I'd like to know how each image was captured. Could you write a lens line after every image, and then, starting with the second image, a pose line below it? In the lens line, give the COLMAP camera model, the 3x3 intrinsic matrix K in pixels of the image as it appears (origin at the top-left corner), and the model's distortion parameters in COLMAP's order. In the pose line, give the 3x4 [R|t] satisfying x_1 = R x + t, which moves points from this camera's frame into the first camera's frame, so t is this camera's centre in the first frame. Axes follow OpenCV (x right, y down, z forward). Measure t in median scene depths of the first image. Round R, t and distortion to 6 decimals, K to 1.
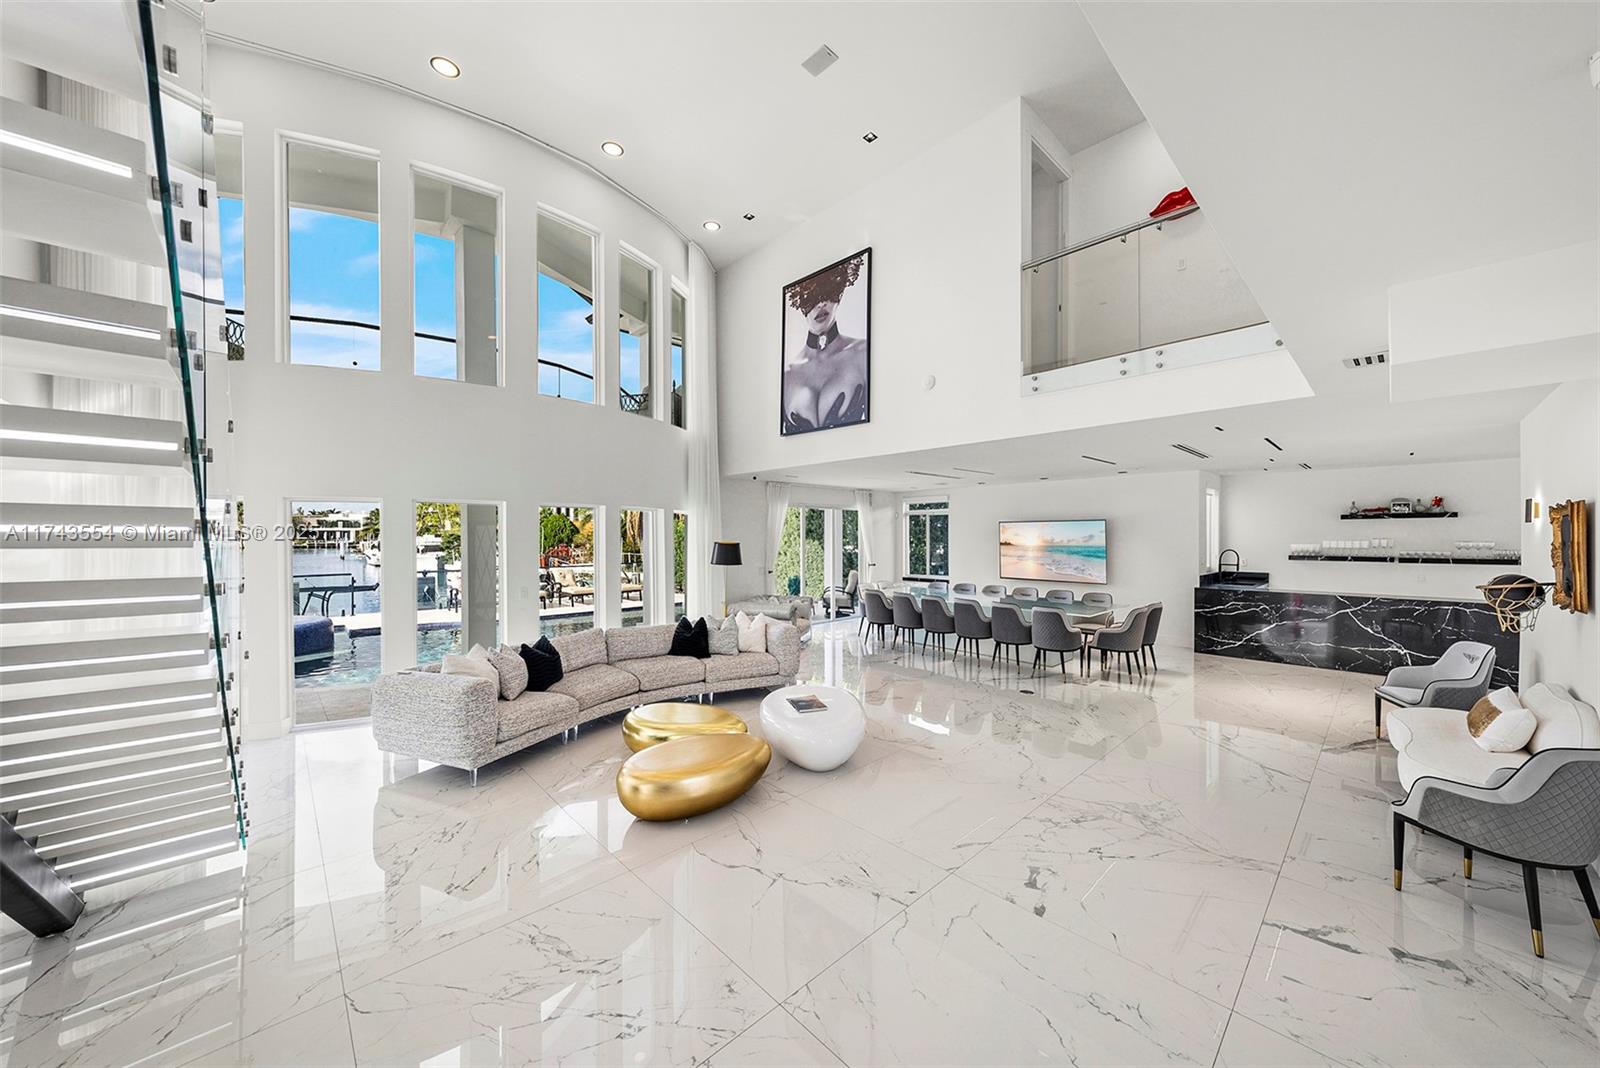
lens RADIAL K [[557.9, 0, 807.9], [0, 557.9, 533.9], [0, 0, 1]] dist [-0.003987, 0.000815]
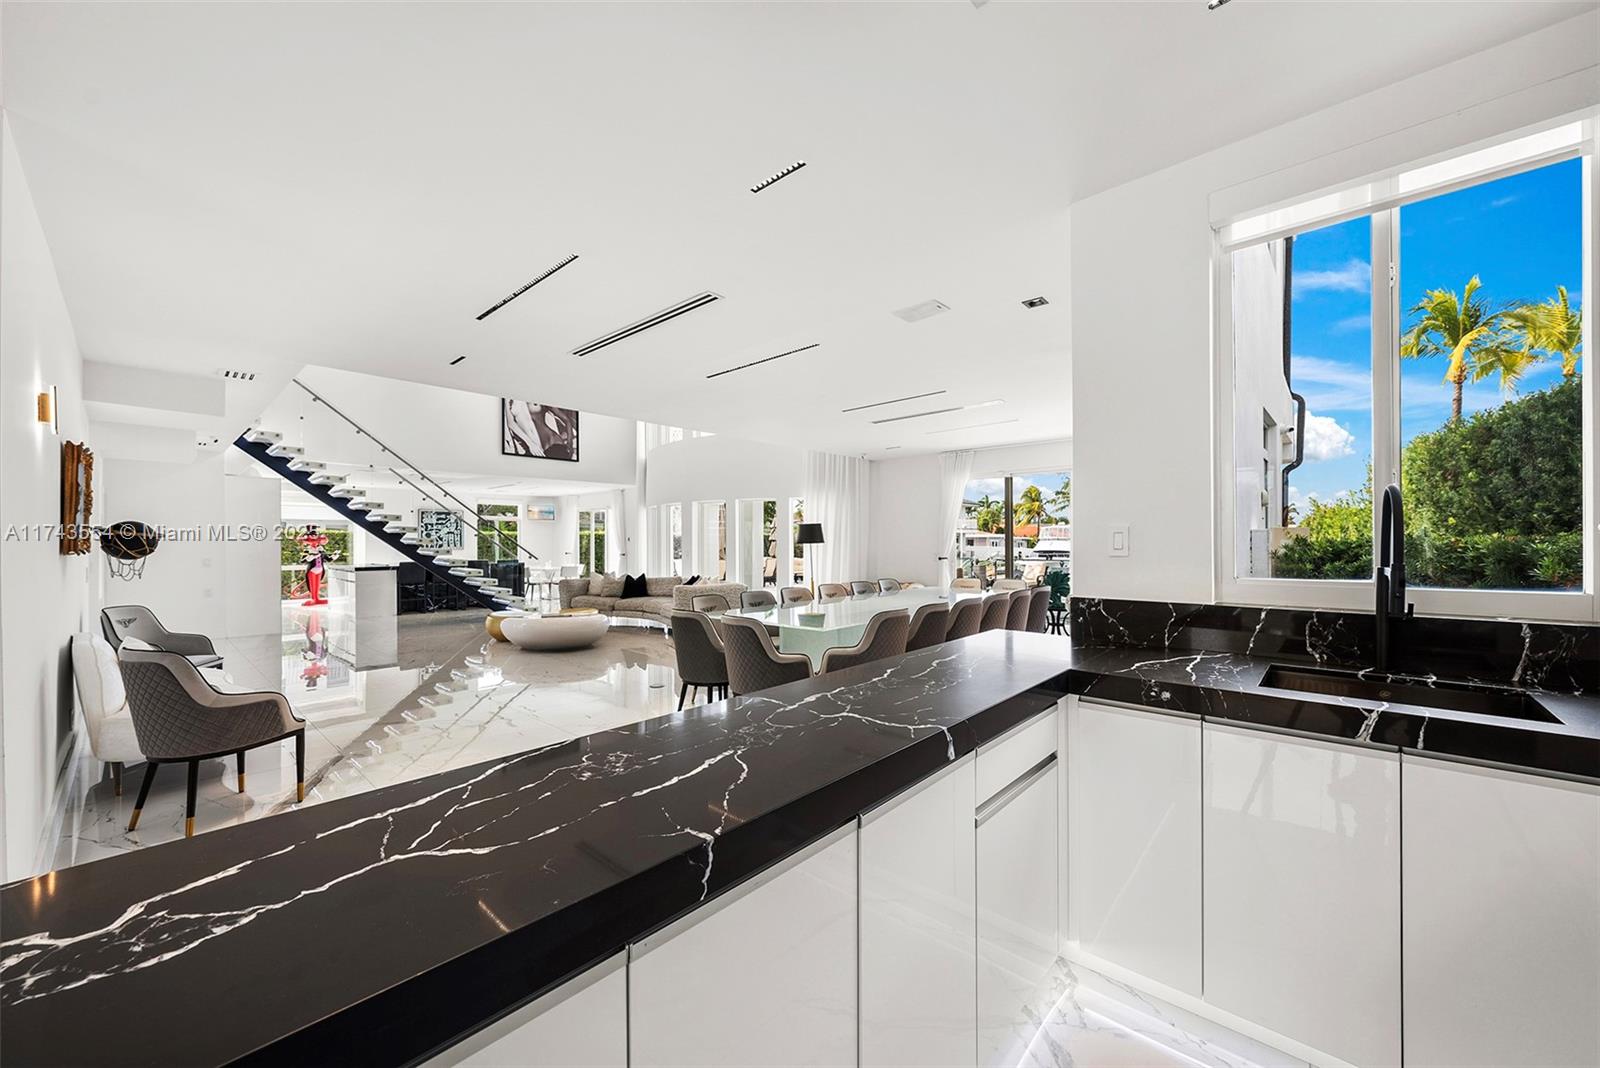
lens RADIAL K [[607.8, 0, 804.9], [0, 607.8, 540.8], [0, 0, 1]] dist [0.000391, 0.000001]
pose [[0.078292, -0.000863, -0.996930, 1.080947], [0.008806, 0.999961, -0.000174, 0.051610], [0.996892, -0.008766, 0.078297, 0.919690]]
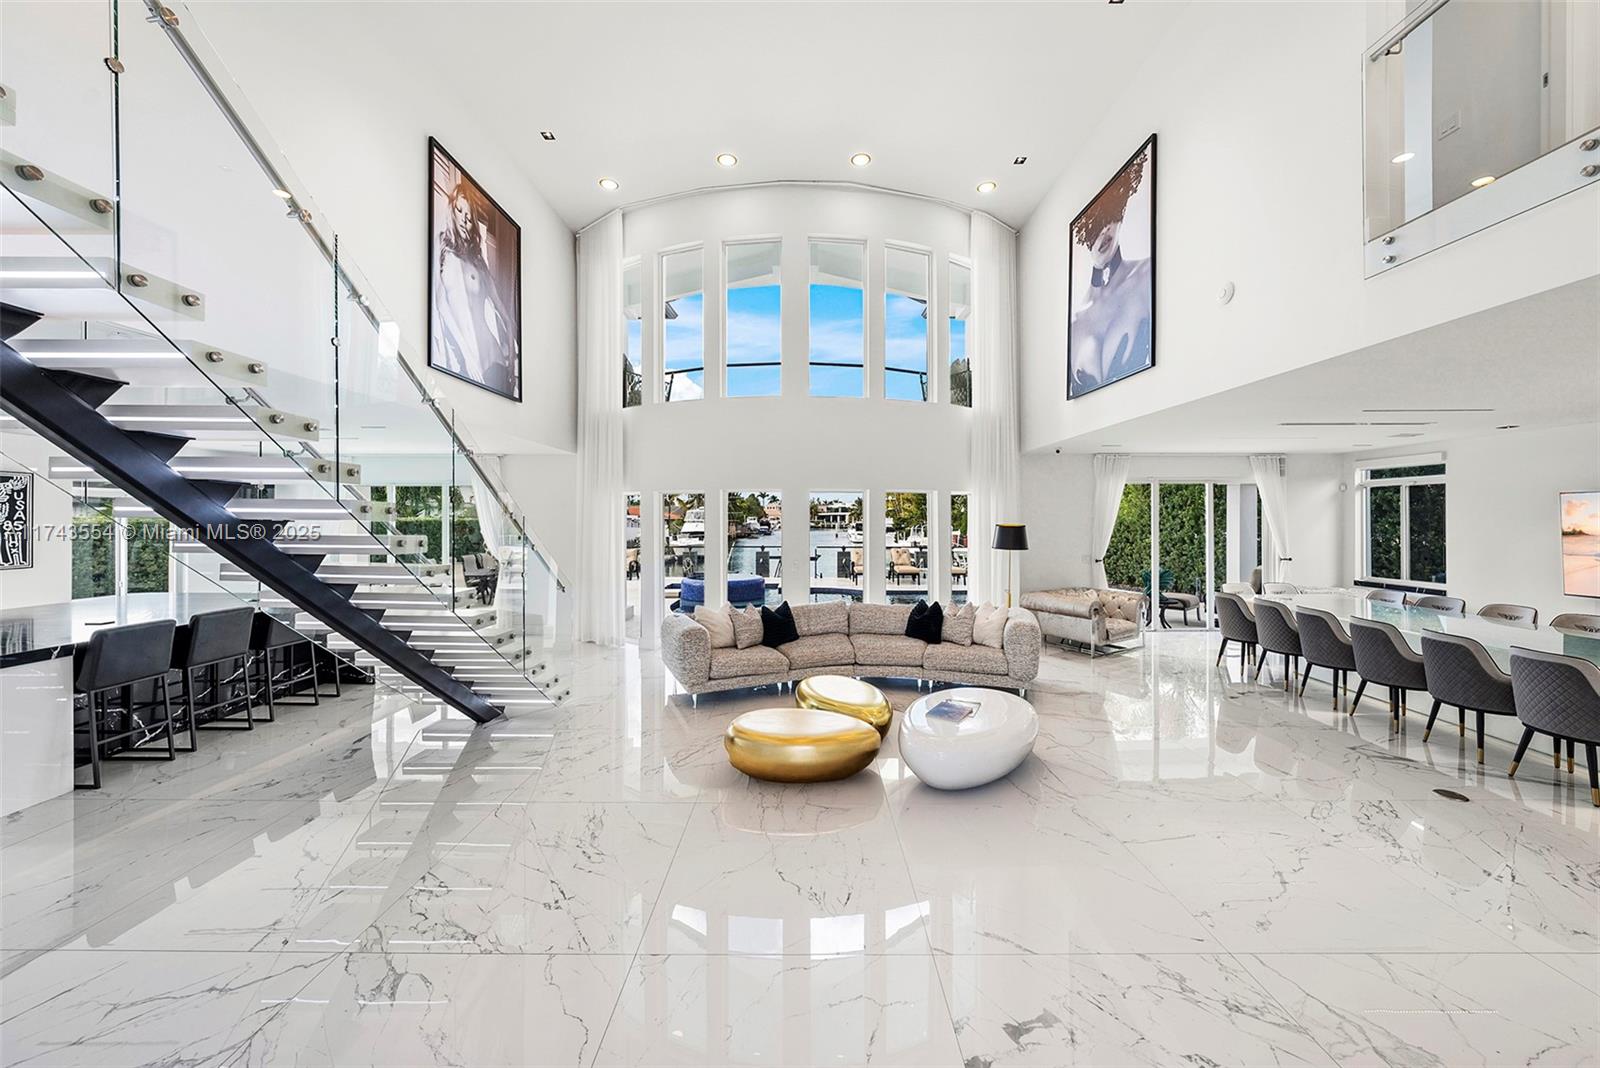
lens RADIAL K [[557.9, 0, 810.1], [0, 557.9, 516.5], [0, 0, 1]] dist [-0.003987, 0.000815]
pose [[0.722639, -0.002719, -0.691220, 0.252640], [0.001844, 0.999996, -0.002006, 0.002387], [0.691223, 0.000175, 0.722641, 0.117849]]
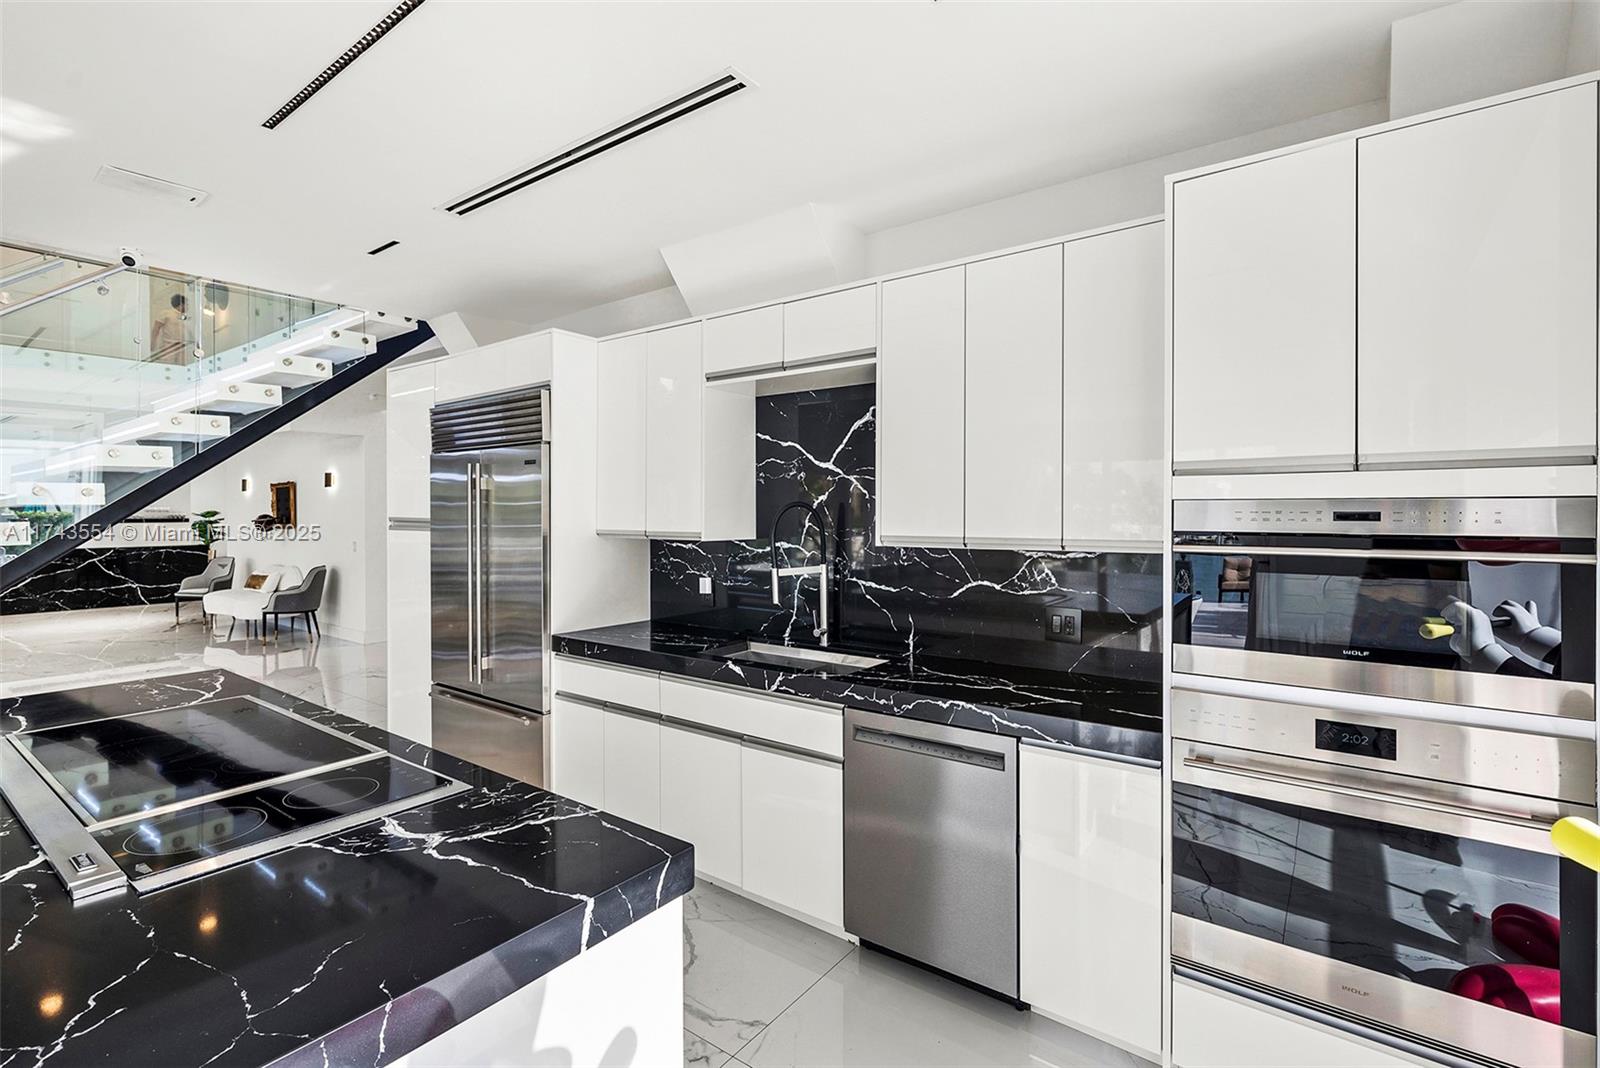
lens RADIAL K [[740.8, 0, 787.4], [0, 740.8, 514.4], [0, 0, 1]] dist [0.000306, 0.000451]
pose [[-0.156576, 0.000512, 0.987666, -0.827630], [-0.000692, 1.000000, -0.000628, 0.032188], [-0.987666, -0.000782, -0.156576, -0.247533]]
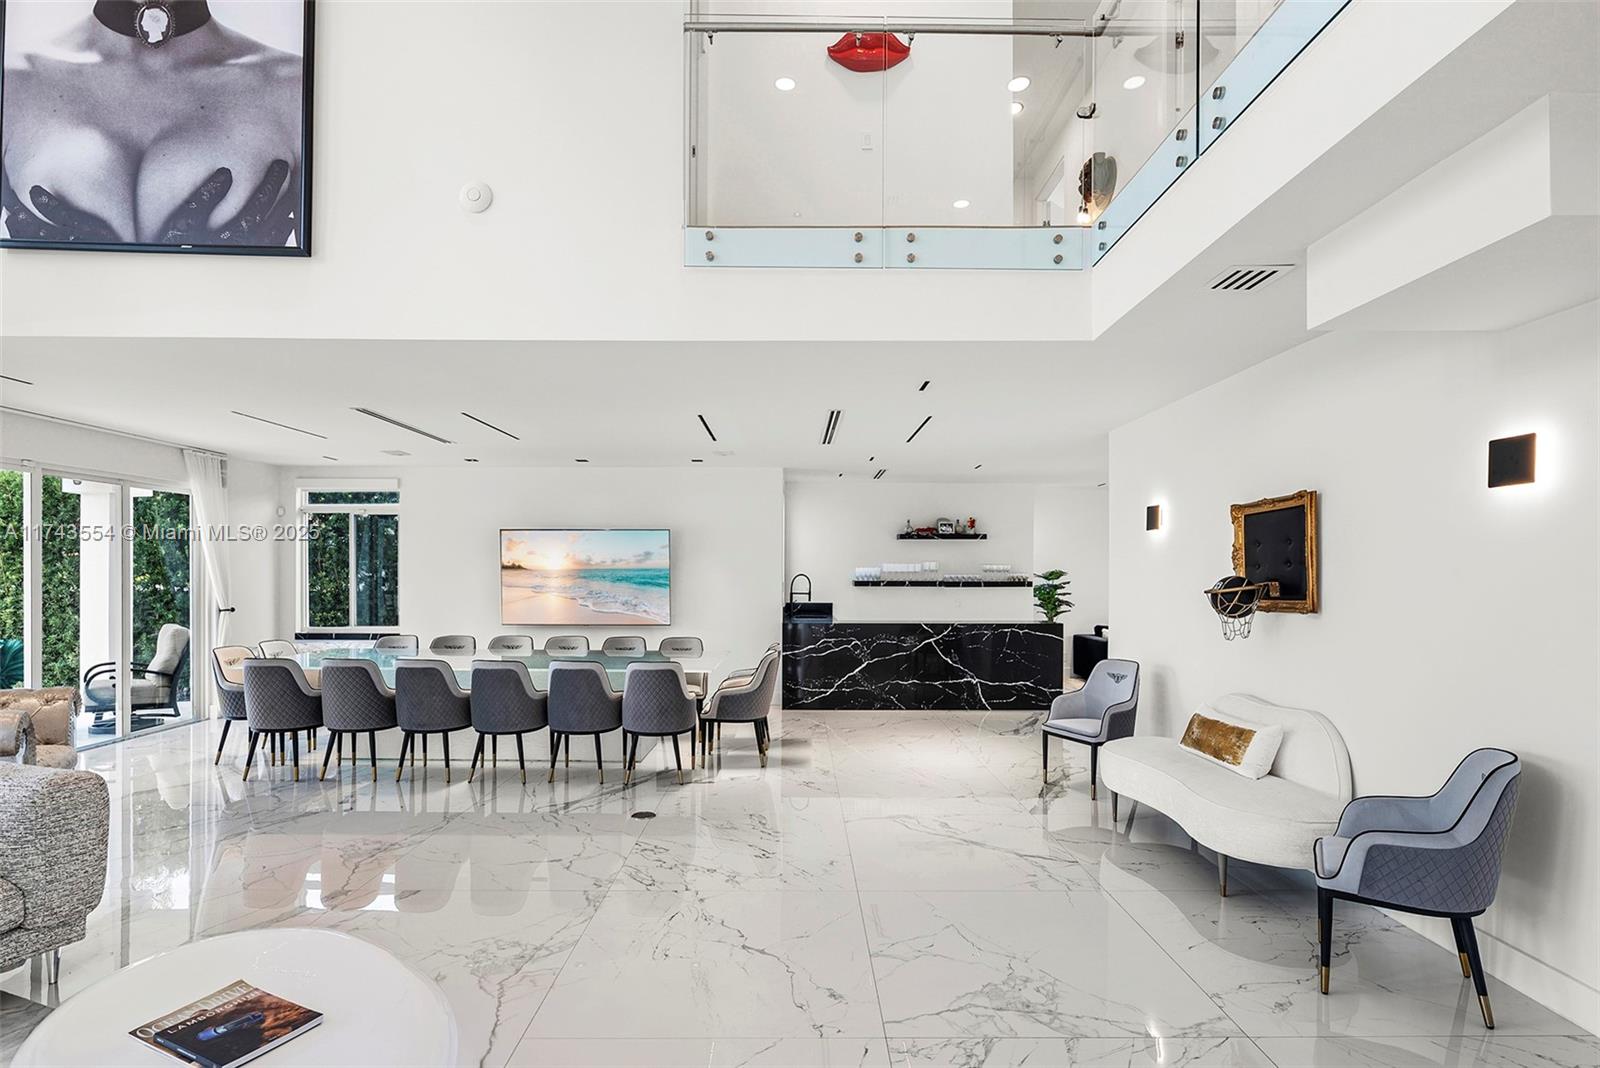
lens RADIAL K [[794.1, 0, 798.5], [0, 794.1, 575.2], [0, 0, 1]] dist [0.003069, -0.000658]
pose [[0.689824, 0.004183, 0.723965, -0.059455], [-0.006818, 0.999977, 0.000718, 0.032949], [-0.723945, -0.005431, 0.689836, 0.270405]]
